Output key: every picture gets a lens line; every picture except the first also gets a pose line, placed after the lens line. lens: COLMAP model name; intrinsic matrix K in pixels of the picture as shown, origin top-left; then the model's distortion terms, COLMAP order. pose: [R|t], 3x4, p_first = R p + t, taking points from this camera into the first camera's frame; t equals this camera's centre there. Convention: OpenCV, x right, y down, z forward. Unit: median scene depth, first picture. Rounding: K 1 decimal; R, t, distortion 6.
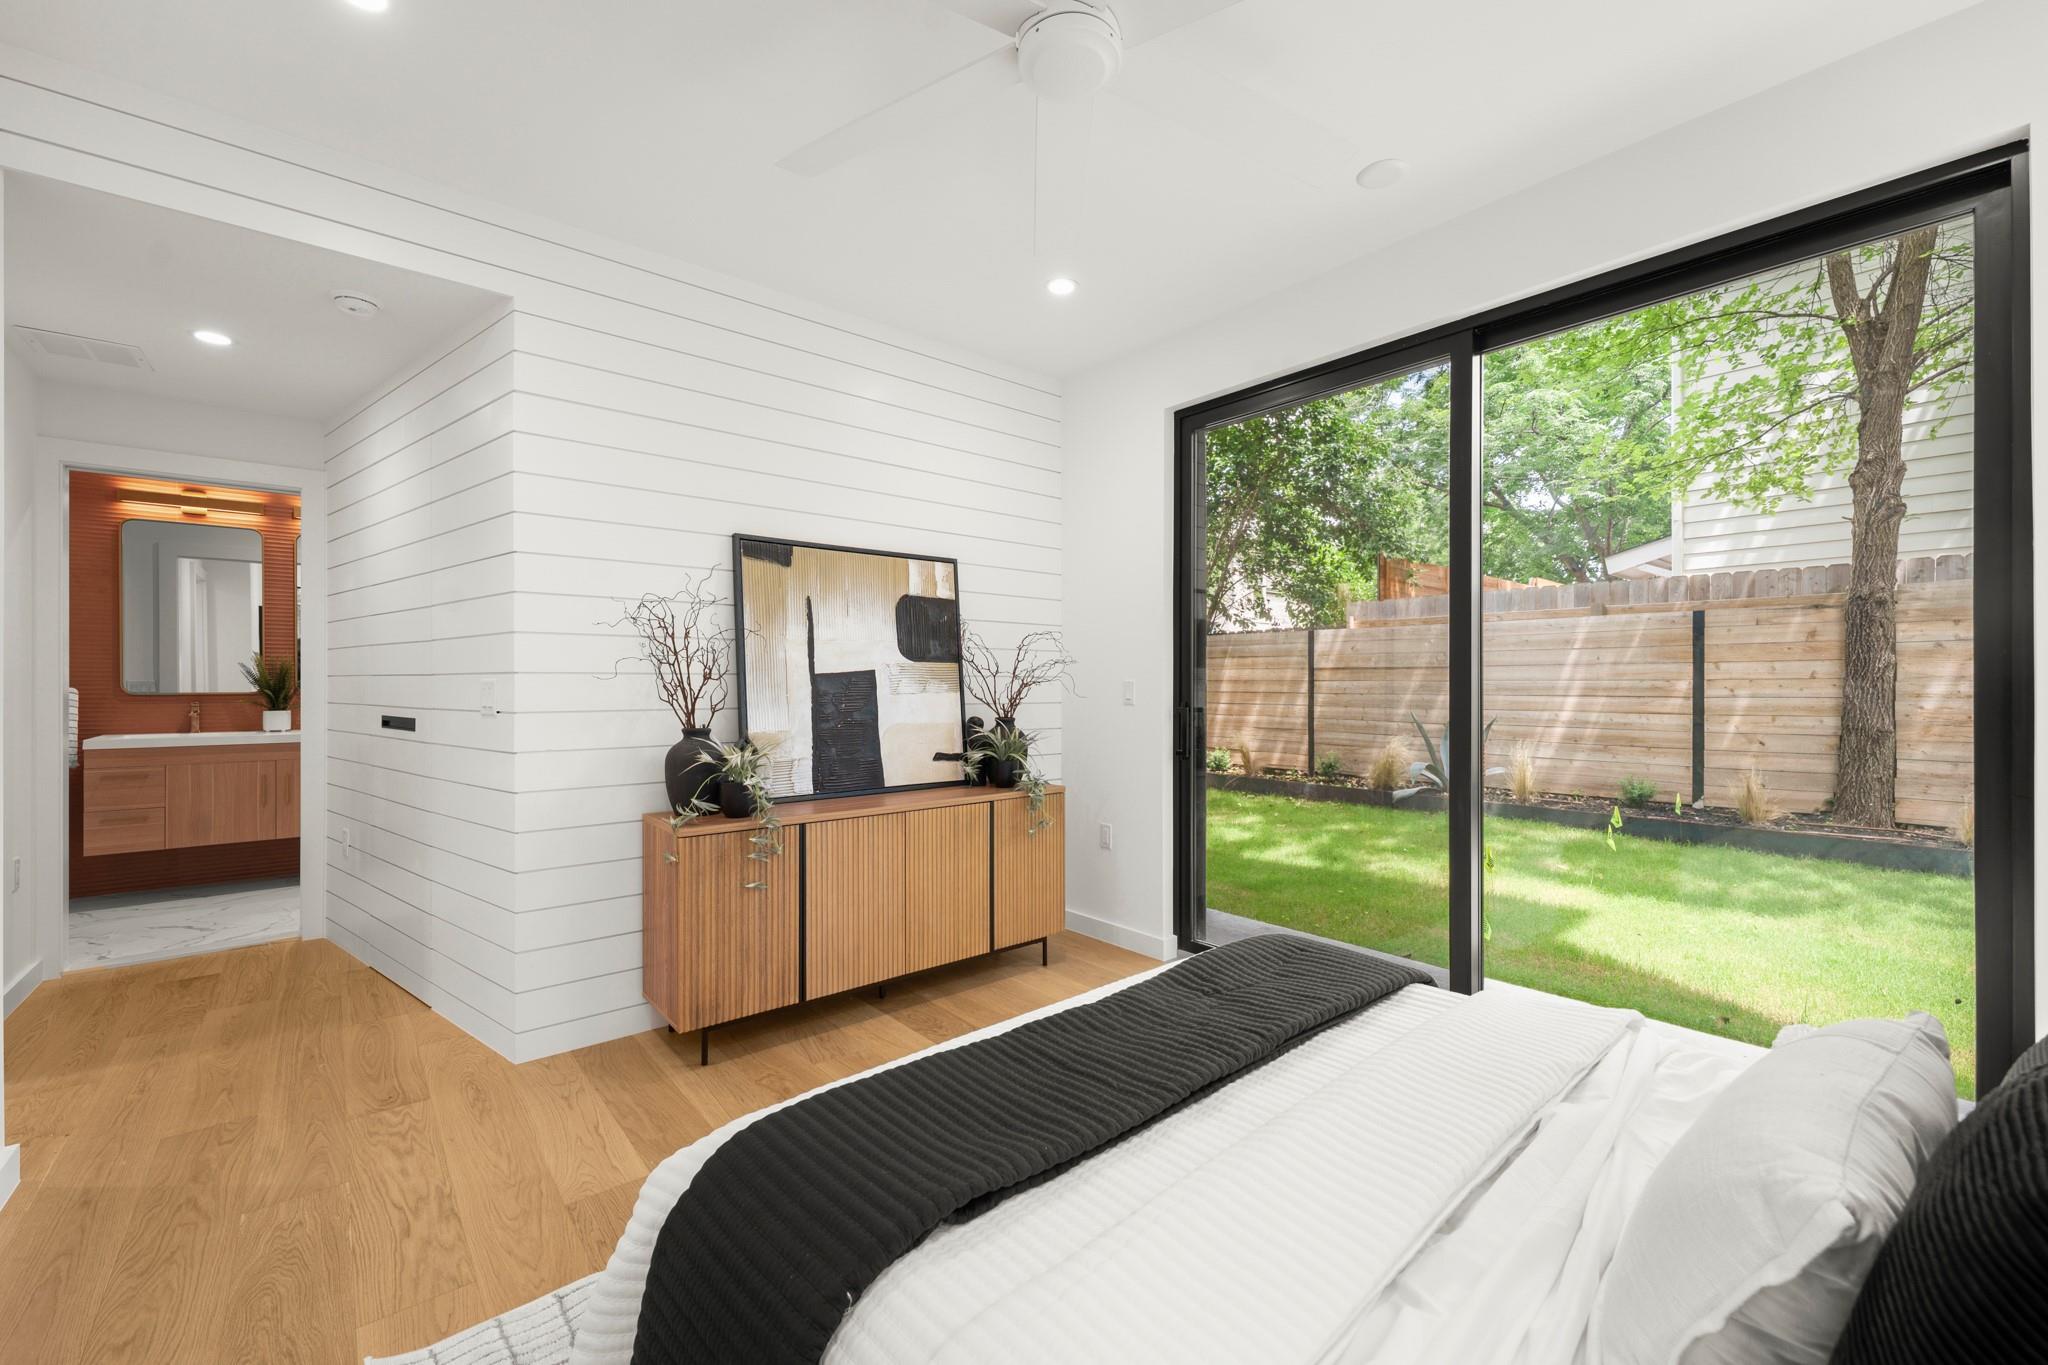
lens RADIAL K [[839.7, 0, 1024.0], [0, 839.7, 682.5], [0, 0, 1]] dist [0.002226, 0.000271]
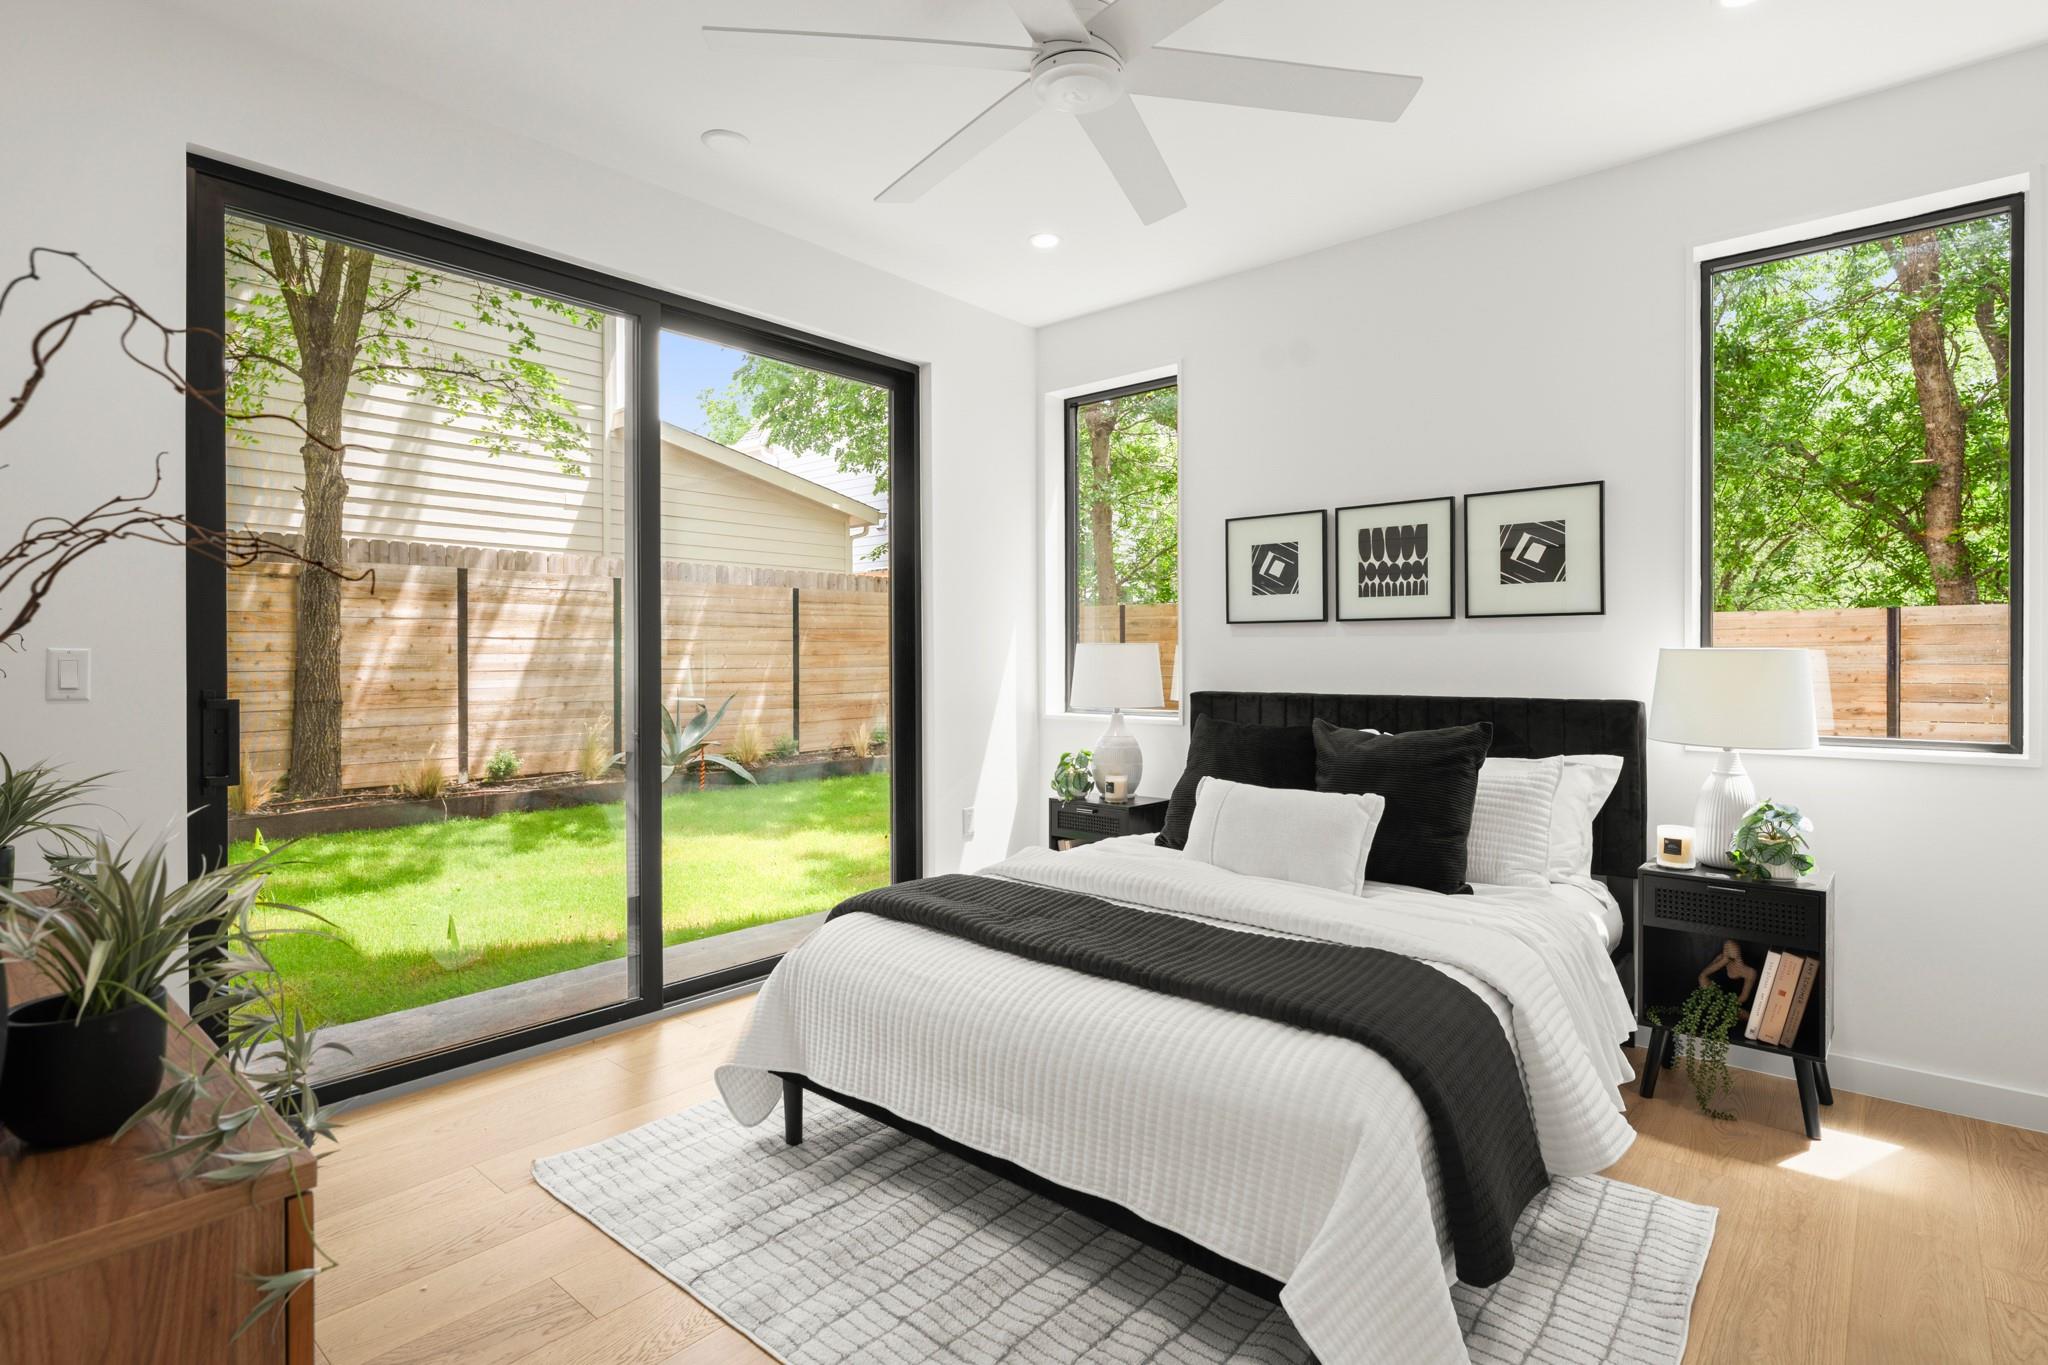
lens RADIAL K [[1005.4, 0, 1020.6], [0, 1005.4, 655.6], [0, 0, 1]] dist [-0.001140, -0.000098]
pose [[-0.152656, -0.003797, 0.988272, -0.327319], [-0.001097, 0.999993, 0.003672, -0.005170], [-0.988279, -0.000523, -0.152659, 0.356311]]
